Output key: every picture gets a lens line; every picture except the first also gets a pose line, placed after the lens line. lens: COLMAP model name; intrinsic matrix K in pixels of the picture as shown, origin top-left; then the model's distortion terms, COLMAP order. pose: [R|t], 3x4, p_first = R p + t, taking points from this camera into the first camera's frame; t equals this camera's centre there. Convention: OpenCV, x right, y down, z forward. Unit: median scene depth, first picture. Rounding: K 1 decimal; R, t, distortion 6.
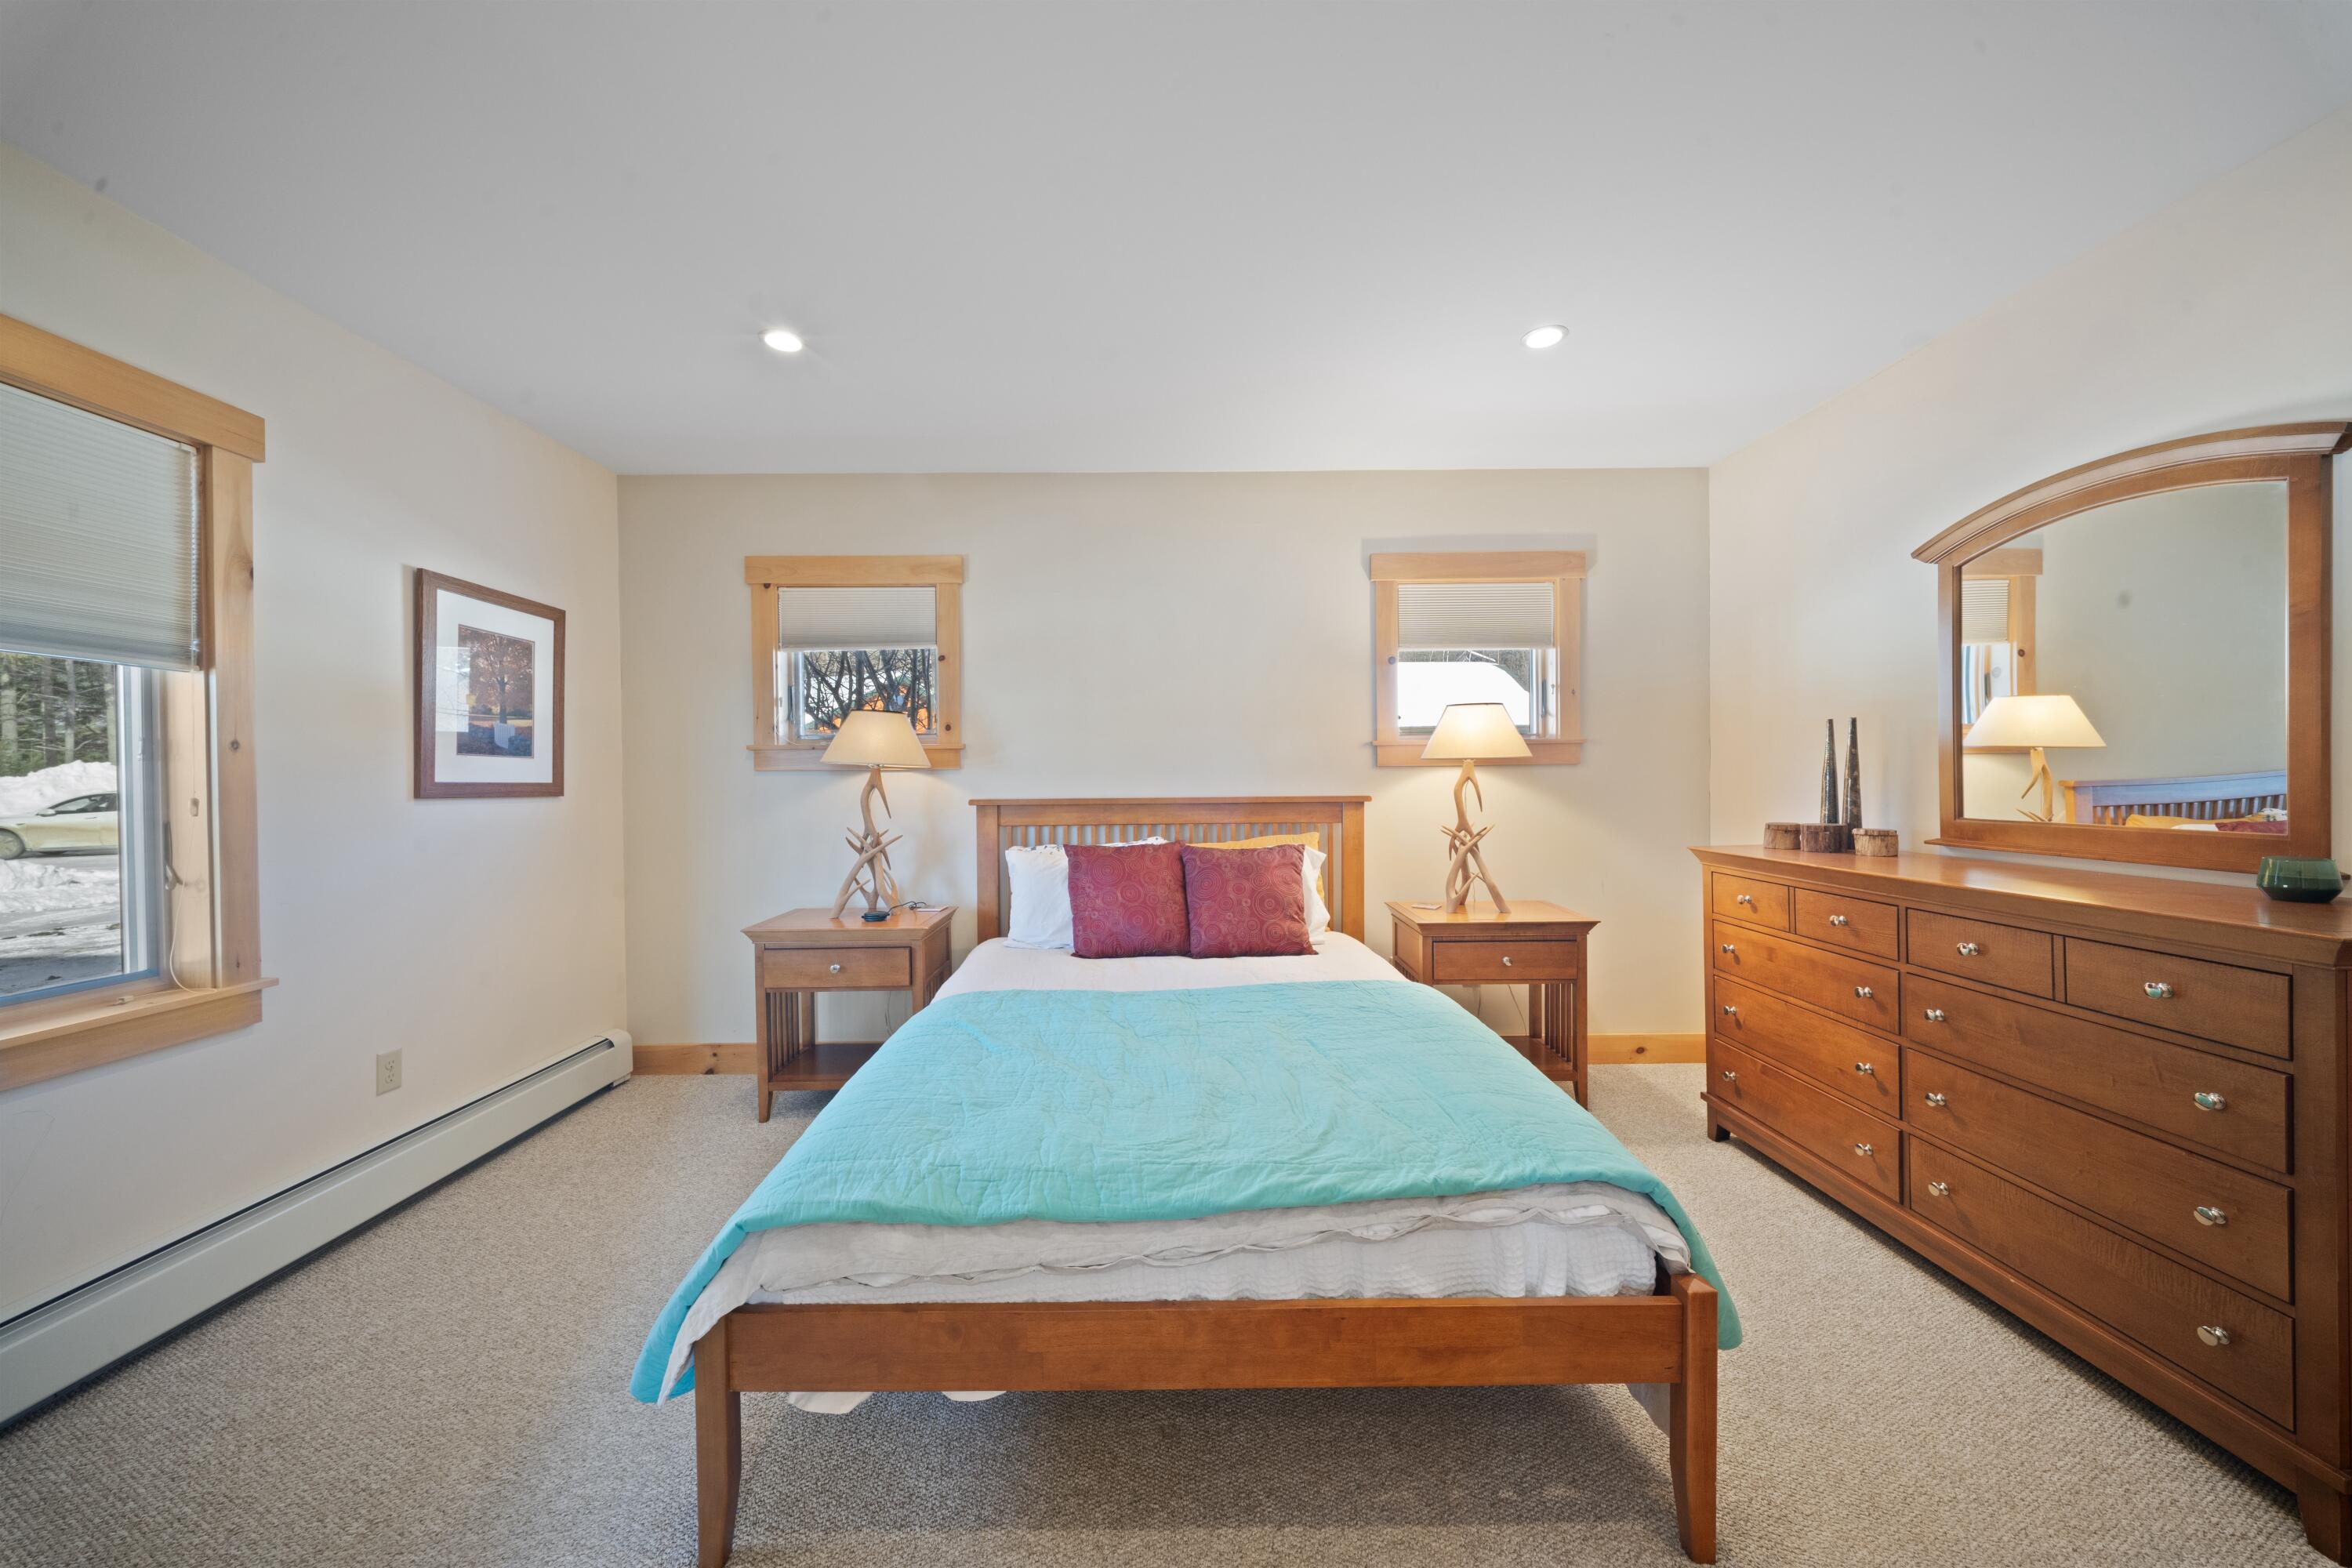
lens RADIAL K [[813.6, 0, 1184.7], [0, 813.6, 771.5], [0, 0, 1]] dist [-0.000218, -0.002940]
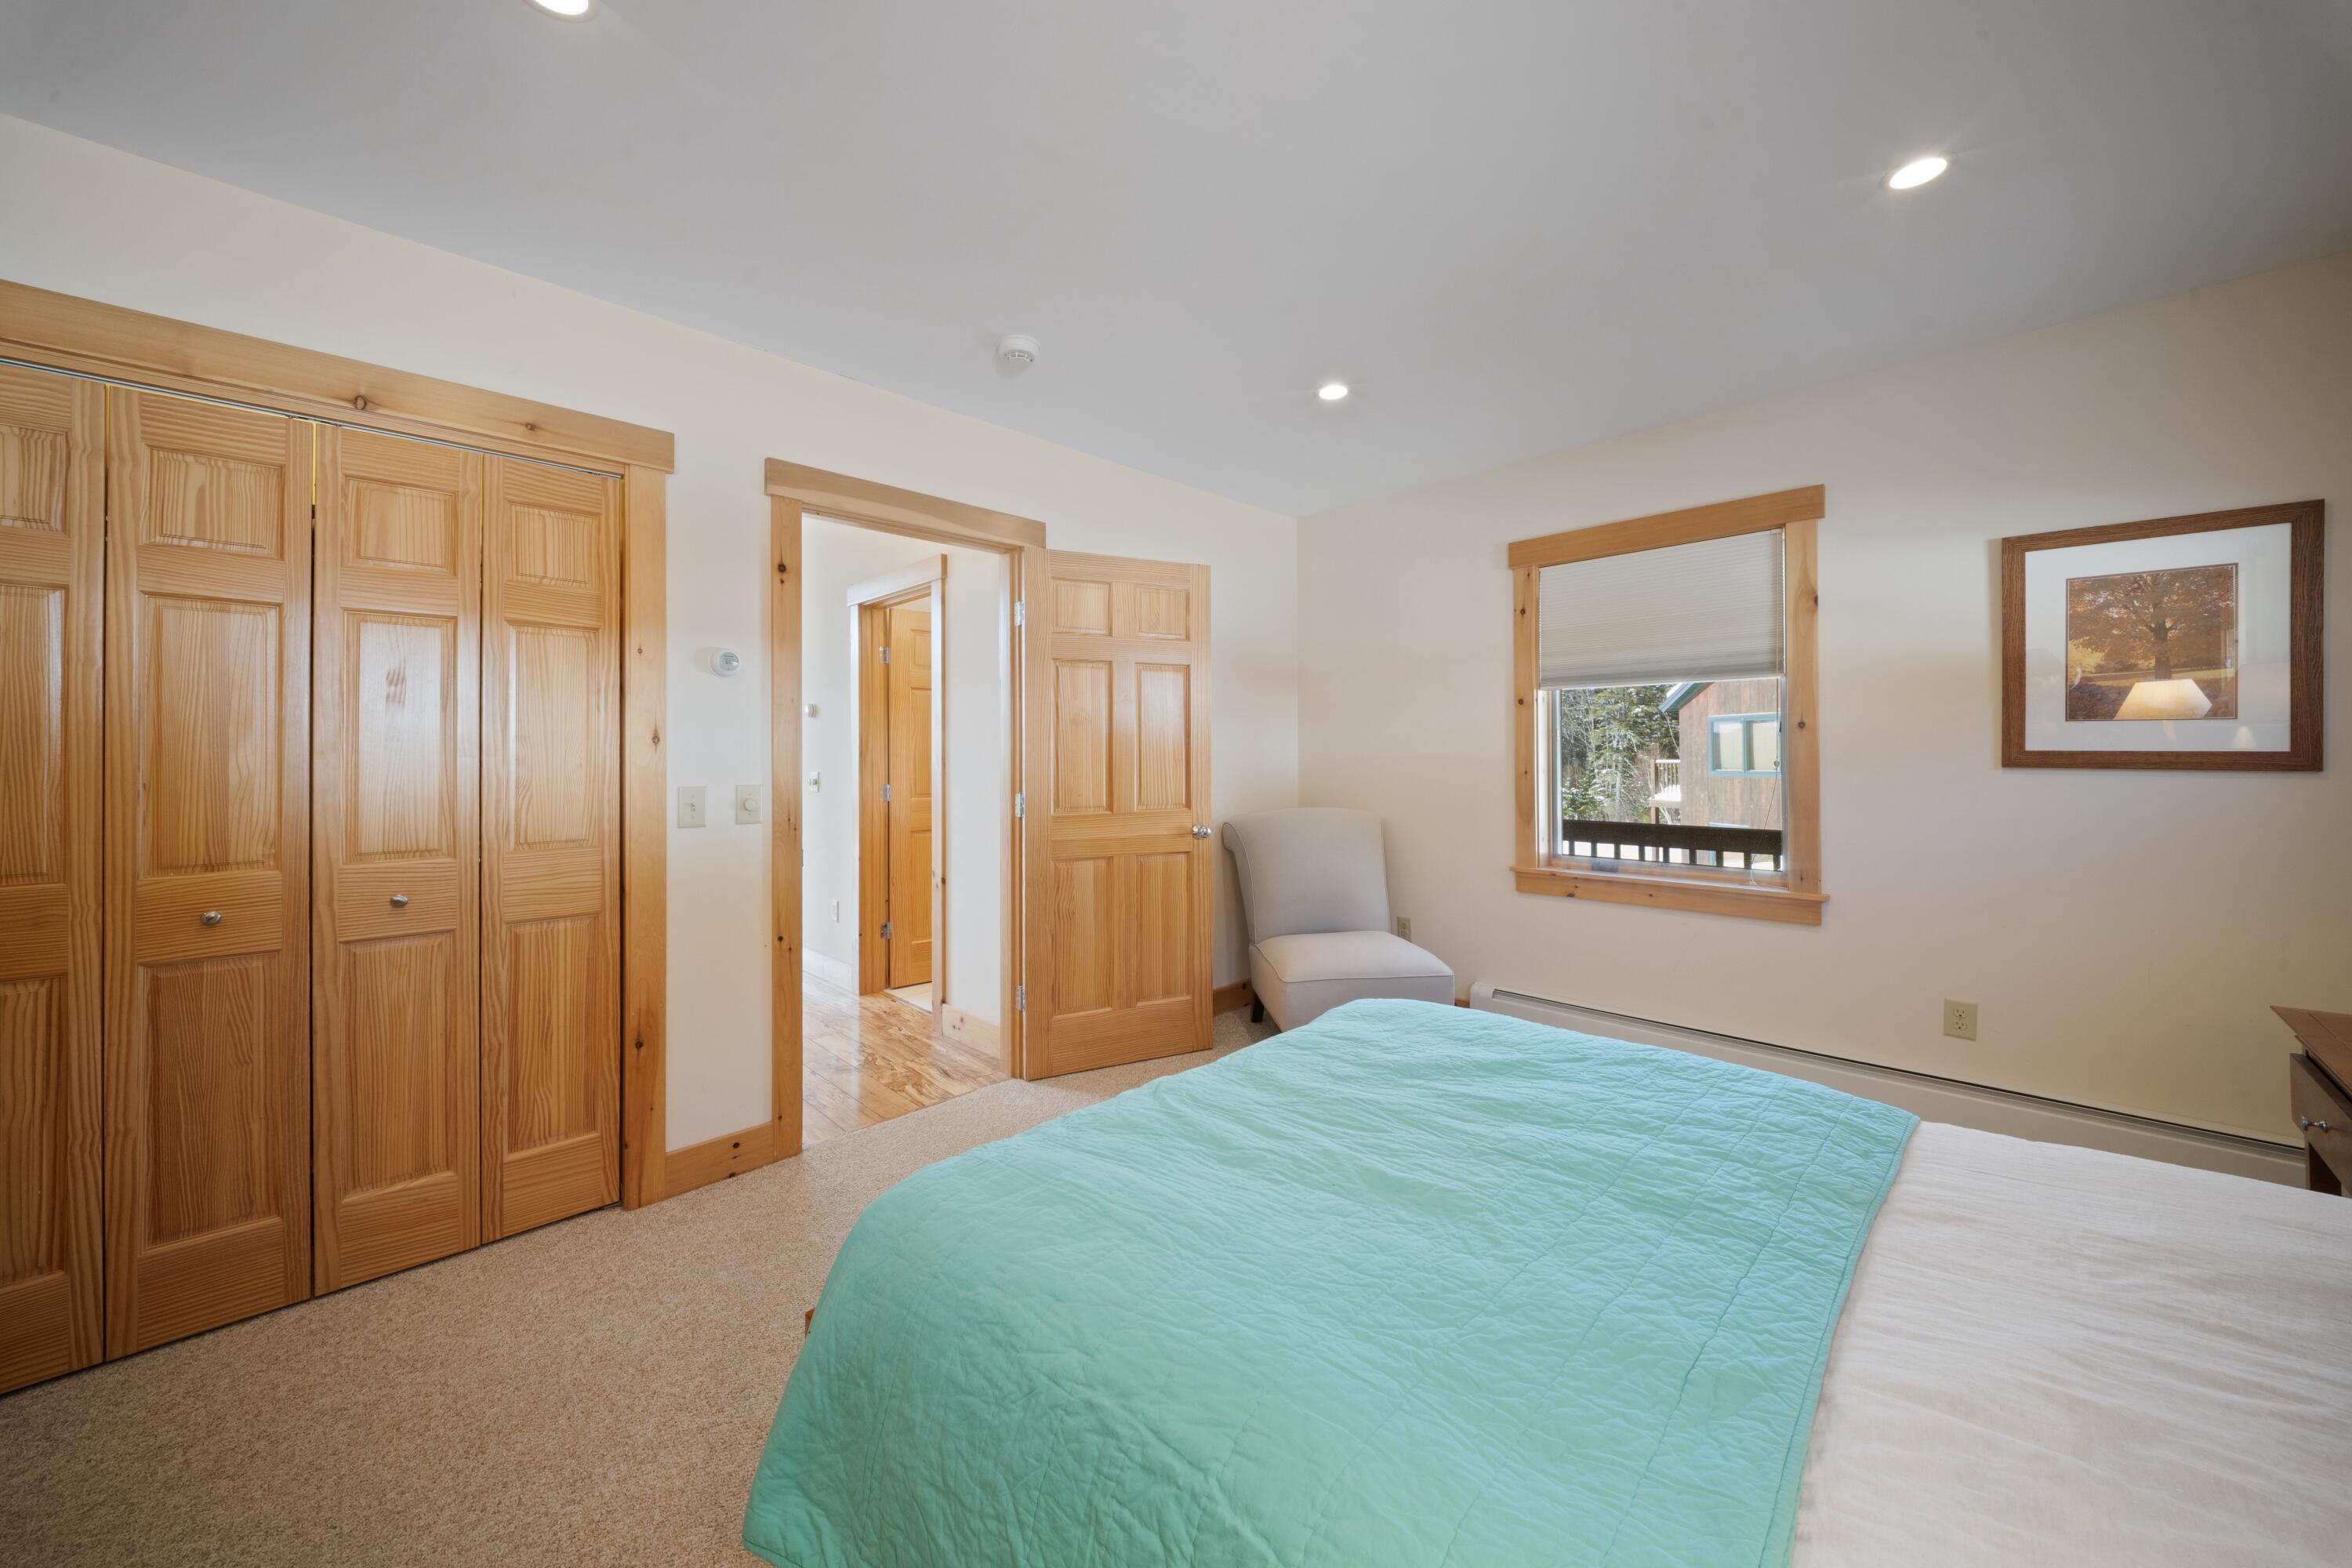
lens RADIAL K [[813.6, 0, 1184.7], [0, 813.6, 771.5], [0, 0, 1]] dist [-0.000218, -0.002940]
pose [[-0.718744, 0.007629, -0.695233, 0.482572], [0.001714, 0.999956, 0.009201, 0.027678], [0.695272, 0.005422, -0.718726, 0.994507]]
